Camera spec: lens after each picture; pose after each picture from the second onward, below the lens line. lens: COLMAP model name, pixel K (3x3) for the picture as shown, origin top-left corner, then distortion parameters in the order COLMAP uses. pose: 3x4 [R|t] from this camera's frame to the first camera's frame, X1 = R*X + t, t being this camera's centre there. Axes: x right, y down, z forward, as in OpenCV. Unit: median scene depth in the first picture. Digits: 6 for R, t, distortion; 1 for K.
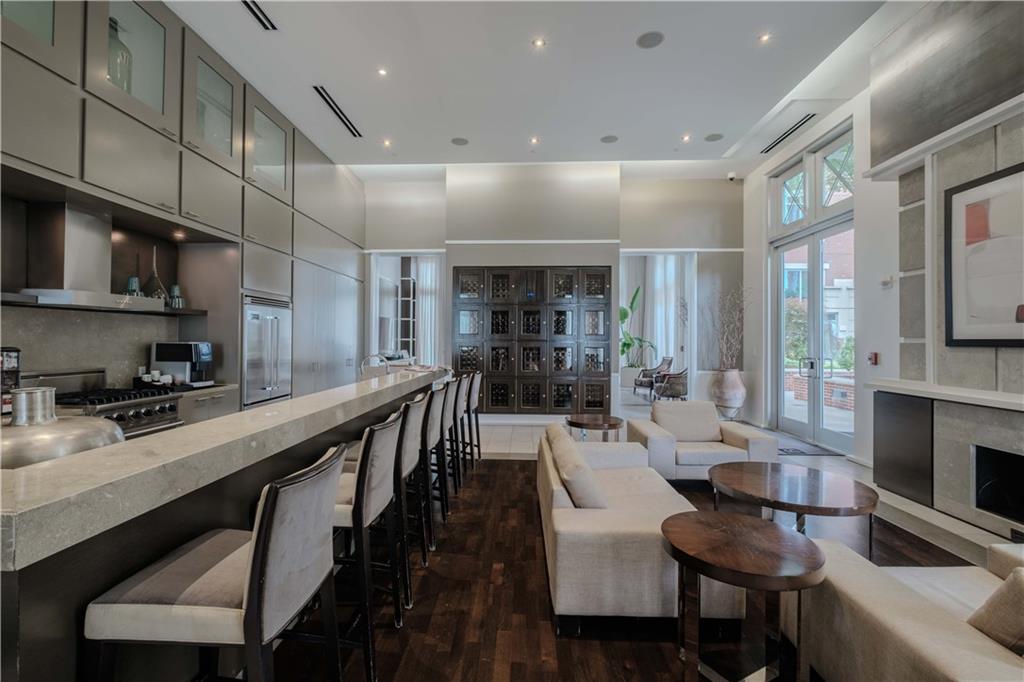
lens RADIAL K [[443.7, 0, 503.9], [0, 443.7, 339.1], [0, 0, 1]] dist [-0.009078, 0.000873]
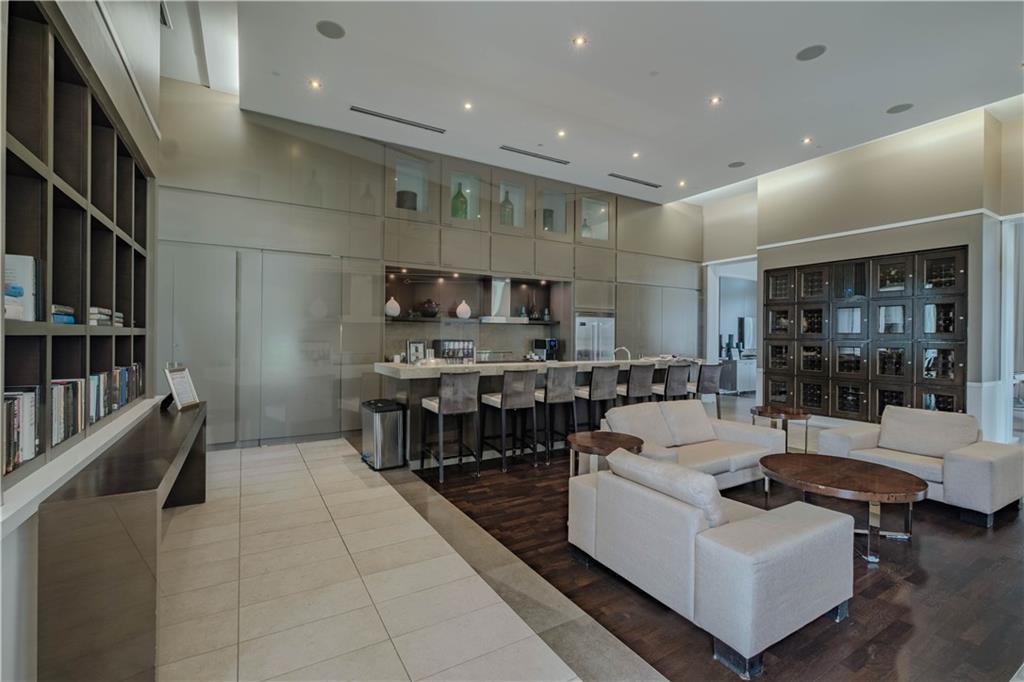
lens RADIAL K [[443.7, 0, 510.6], [0, 443.7, 338.1], [0, 0, 1]] dist [-0.009078, 0.000873]
pose [[0.548591, 0.002688, -0.836087, 0.446434], [-0.004087, 0.999992, 0.000533, 0.001754], [0.836081, 0.003124, 0.548597, -0.093917]]
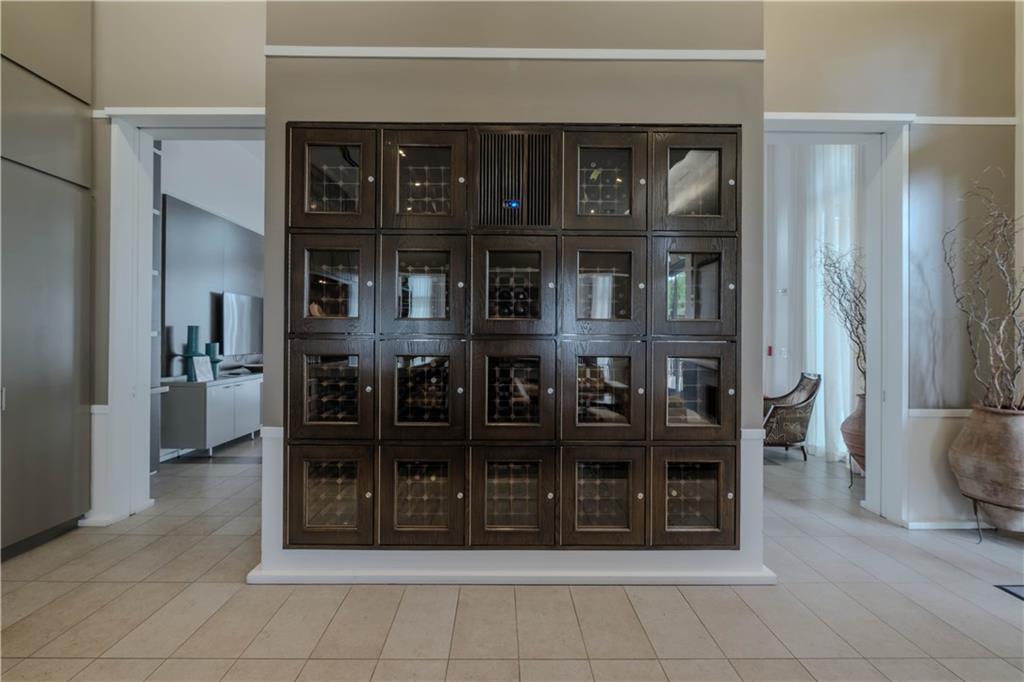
lens RADIAL K [[443.7, 0, 492.8], [0, 443.7, 334.7], [0, 0, 1]] dist [-0.009078, 0.000873]
pose [[0.999131, 0.000306, 0.041672, 0.031280], [-0.000256, 0.999999, -0.001220, 0.001782], [-0.041673, 0.001209, 0.999131, 0.660925]]
